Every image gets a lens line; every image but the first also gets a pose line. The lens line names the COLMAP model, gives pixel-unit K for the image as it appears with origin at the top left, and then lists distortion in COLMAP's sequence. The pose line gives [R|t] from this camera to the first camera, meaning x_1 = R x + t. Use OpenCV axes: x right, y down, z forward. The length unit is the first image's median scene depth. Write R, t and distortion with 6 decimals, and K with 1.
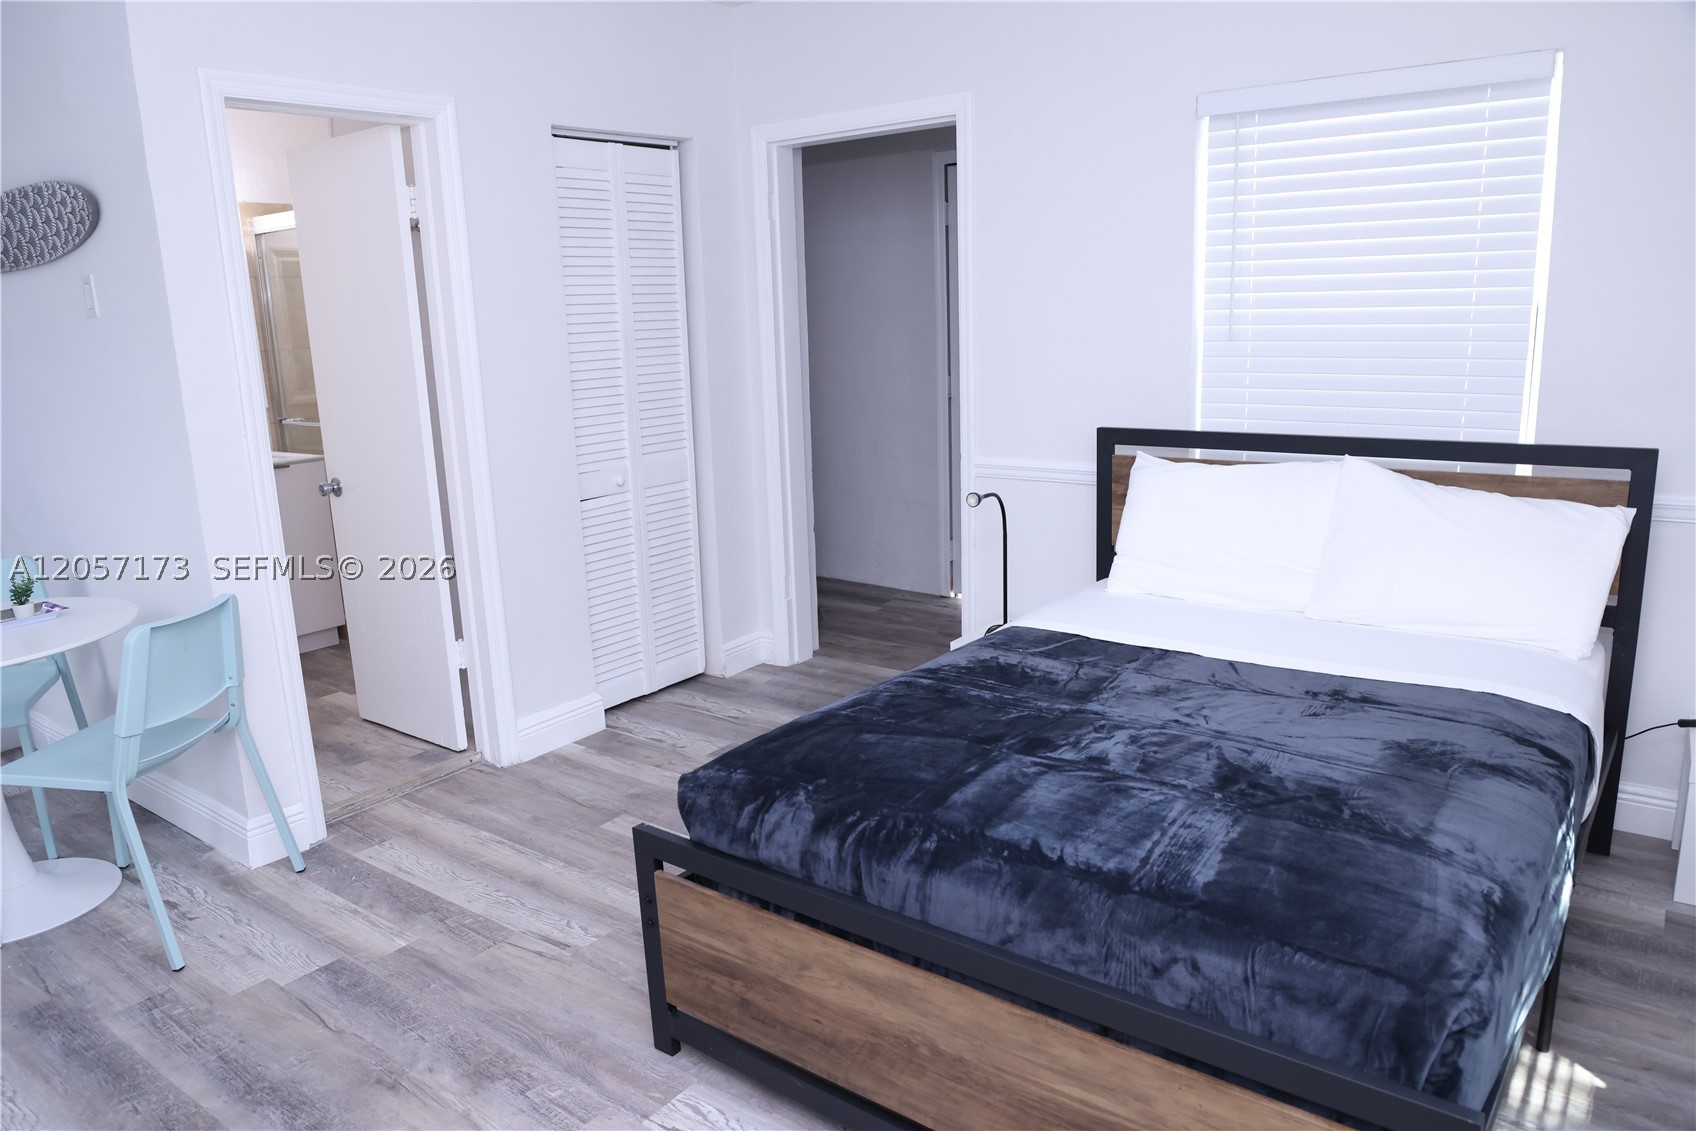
lens RADIAL K [[1149.5, 0, 835.9], [0, 1149.5, 569.7], [0, 0, 1]] dist [-0.070772, 0.035155]
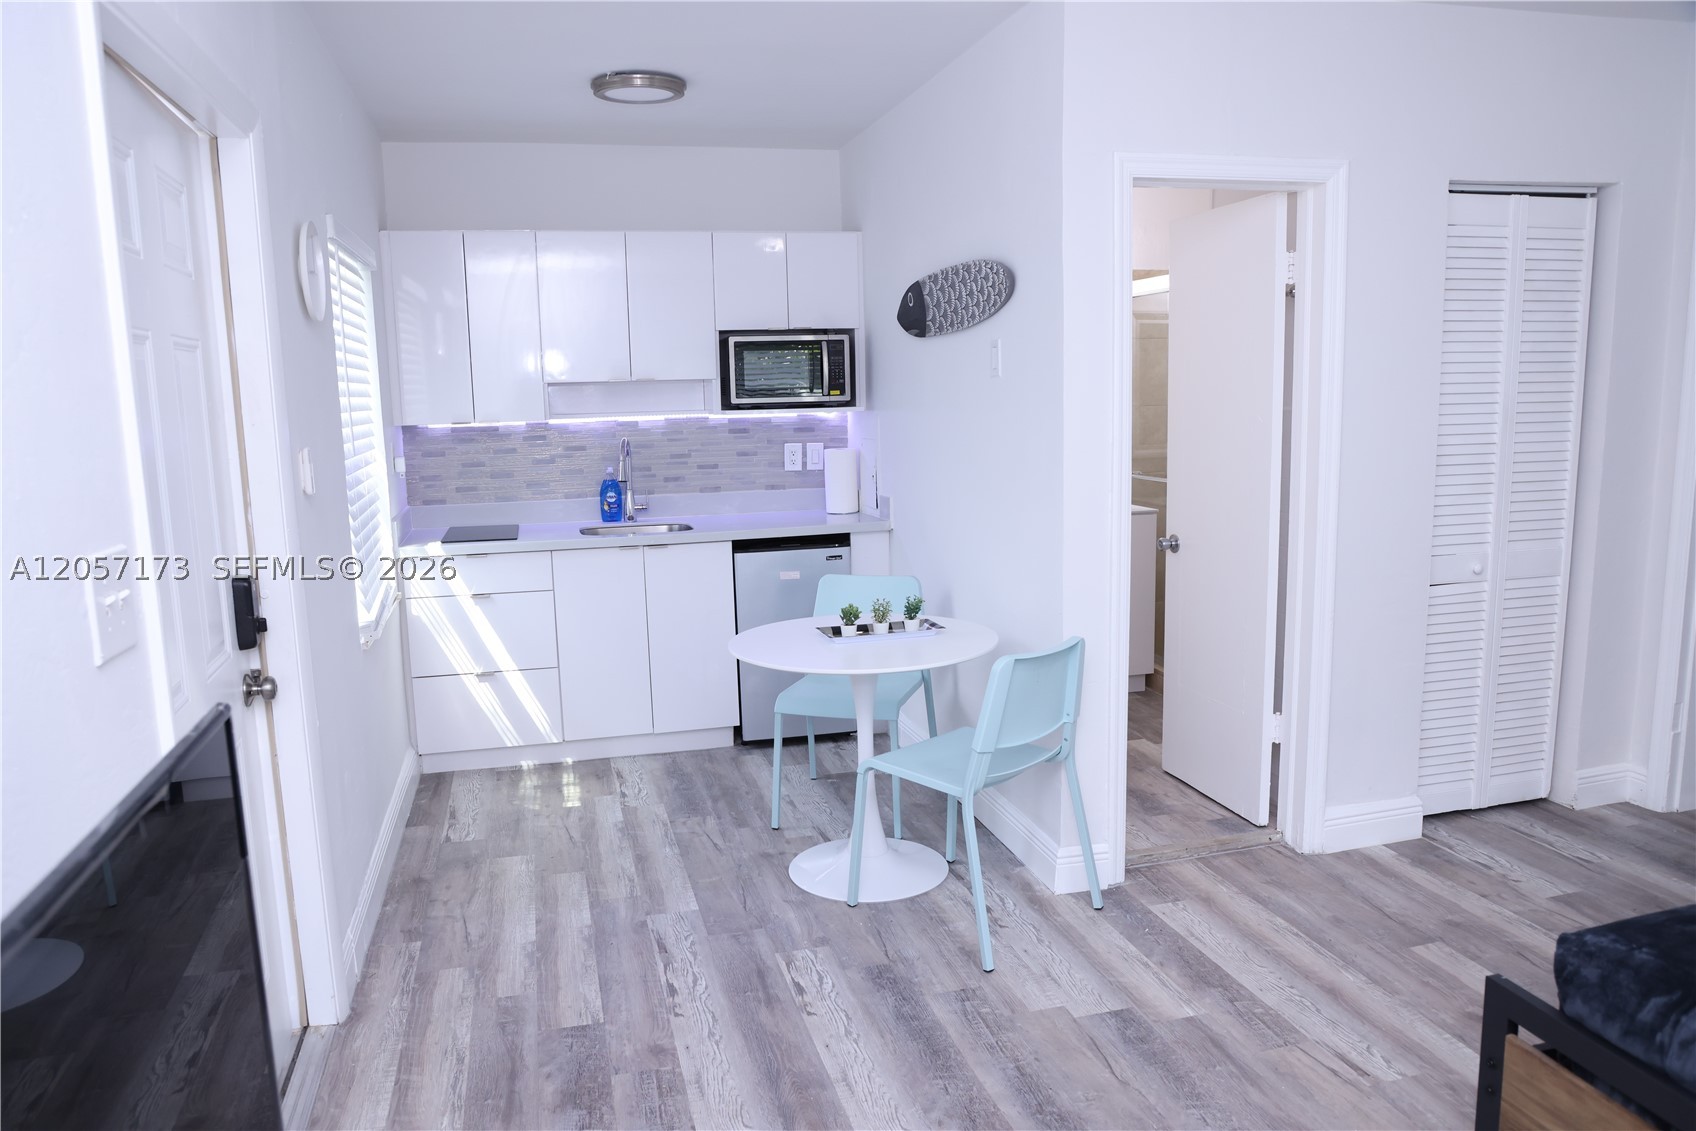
lens RADIAL K [[1149.5, 0, 842.4], [0, 1149.5, 571.3], [0, 0, 1]] dist [-0.070772, 0.035155]
pose [[0.785614, 0.111293, -0.608625, -0.051725], [-0.139306, 0.990249, 0.001261, -0.008776], [0.602830, 0.083794, 0.793457, -0.001028]]
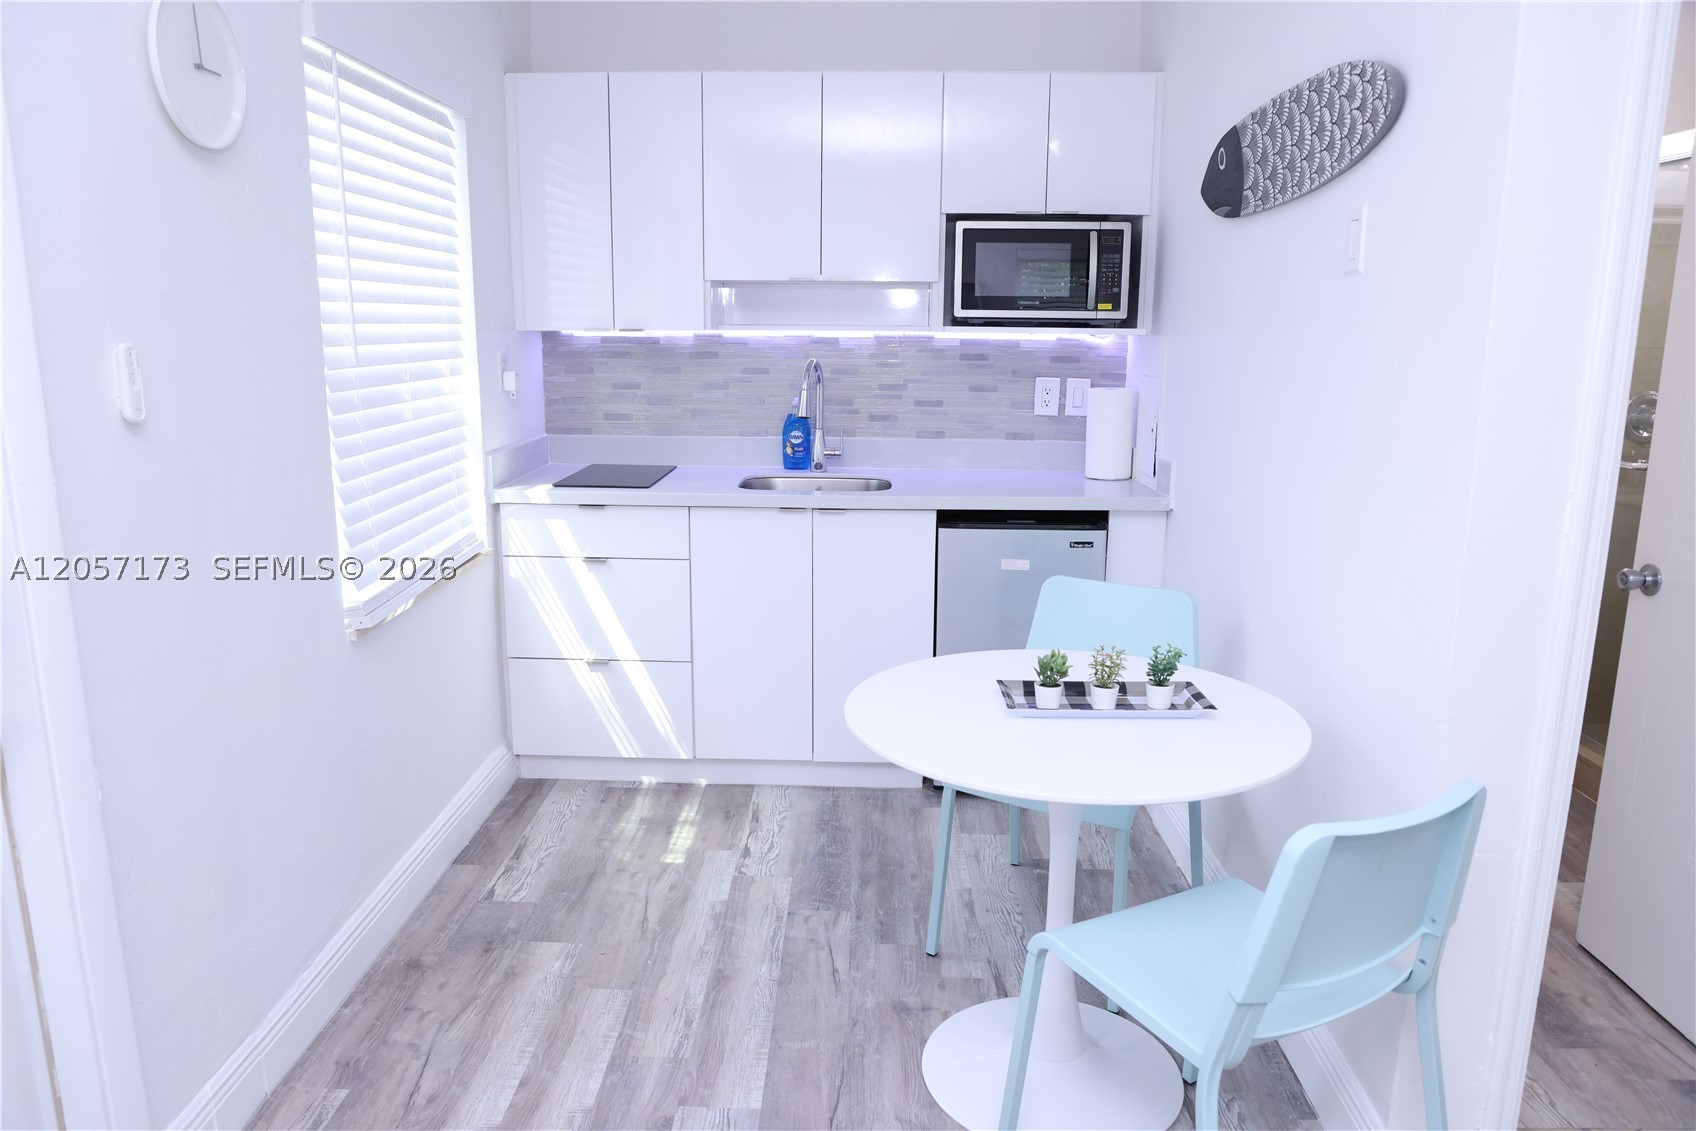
lens RADIAL K [[1149.5, 0, 840.4], [0, 1149.5, 567.7], [0, 0, 1]] dist [-0.070772, 0.035155]
pose [[0.577826, 0.205820, -0.789782, -0.265931], [-0.205938, 0.973136, 0.102933, -0.062170], [0.789751, 0.103168, 0.604690, 0.364705]]
